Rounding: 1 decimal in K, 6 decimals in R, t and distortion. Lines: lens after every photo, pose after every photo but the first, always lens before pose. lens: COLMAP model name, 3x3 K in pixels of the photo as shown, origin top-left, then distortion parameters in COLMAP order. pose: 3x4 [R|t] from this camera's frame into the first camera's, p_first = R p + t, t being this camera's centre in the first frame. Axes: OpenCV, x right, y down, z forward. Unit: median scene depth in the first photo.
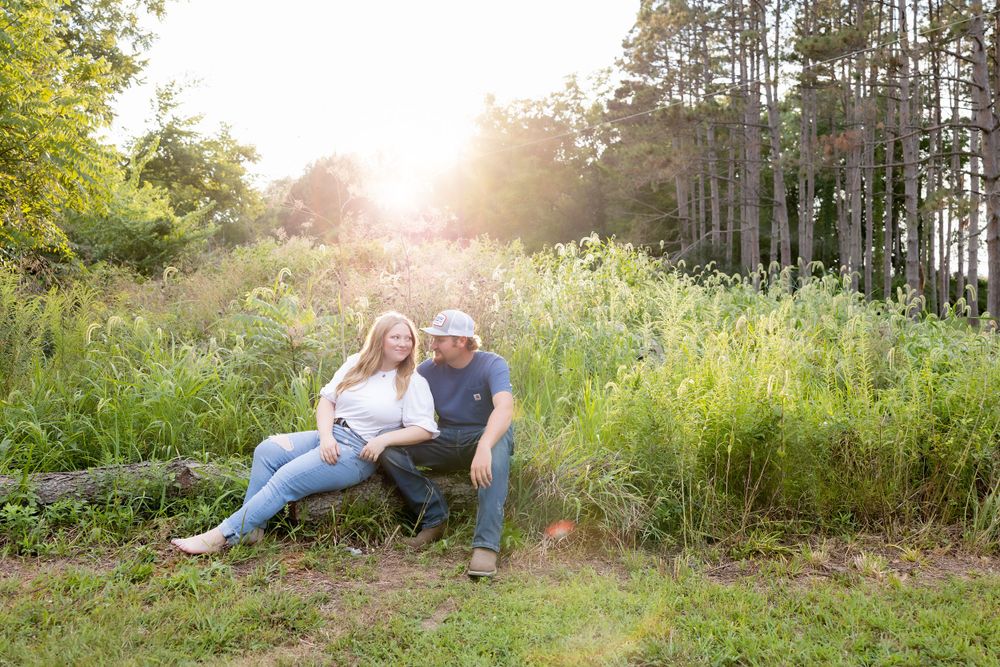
lens RADIAL K [[861.1, 0, 500.0], [0, 861.1, 333.5], [0, 0, 1]] dist [-0.009900, -0.003961]
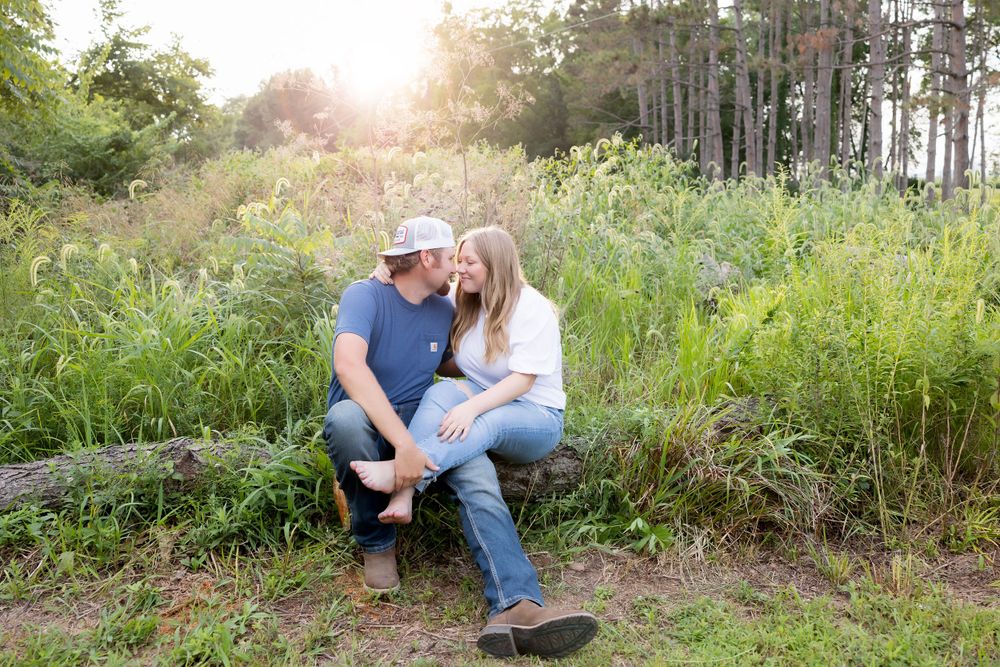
lens RADIAL K [[805.8, 0, 500.0], [0, 805.8, 333.5], [0, 0, 1]] dist [0.005730, 0.000748]
pose [[0.997799, -0.035684, 0.055900, -0.100941], [0.029359, 0.993482, 0.110148, -0.008662], [-0.059466, -0.108264, 0.992342, 0.235004]]
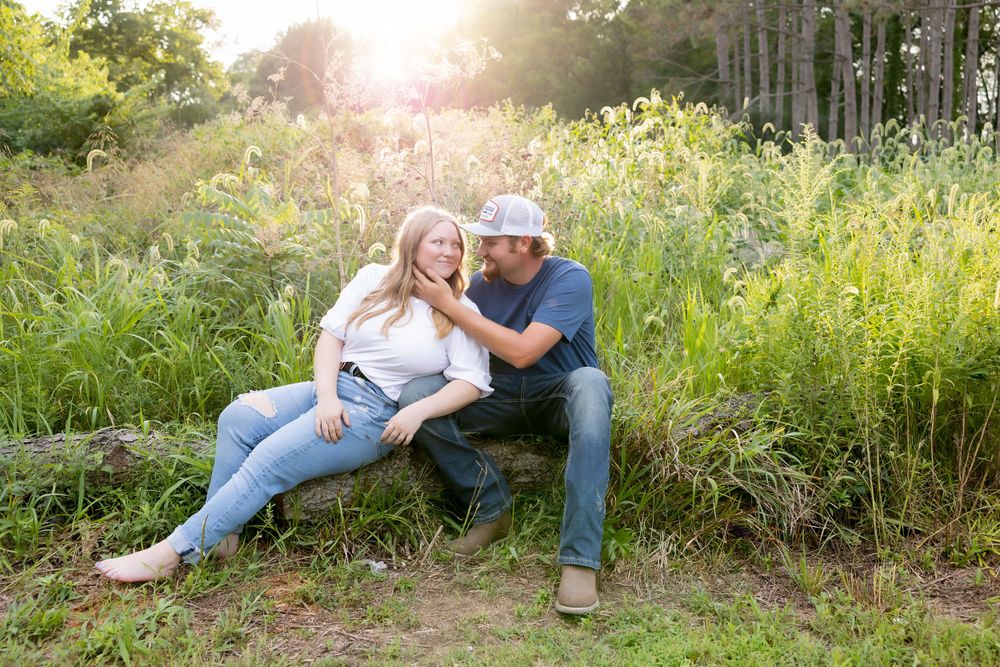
lens RADIAL K [[956.8, 0, 500.0], [0, 956.8, 333.5], [0, 0, 1]] dist [0.007436, 0.002619]
pose [[0.999538, -0.029442, -0.007514, -0.042522], [0.030103, 0.993154, 0.112869, -0.003841], [0.004139, -0.113043, 0.993581, 0.195165]]
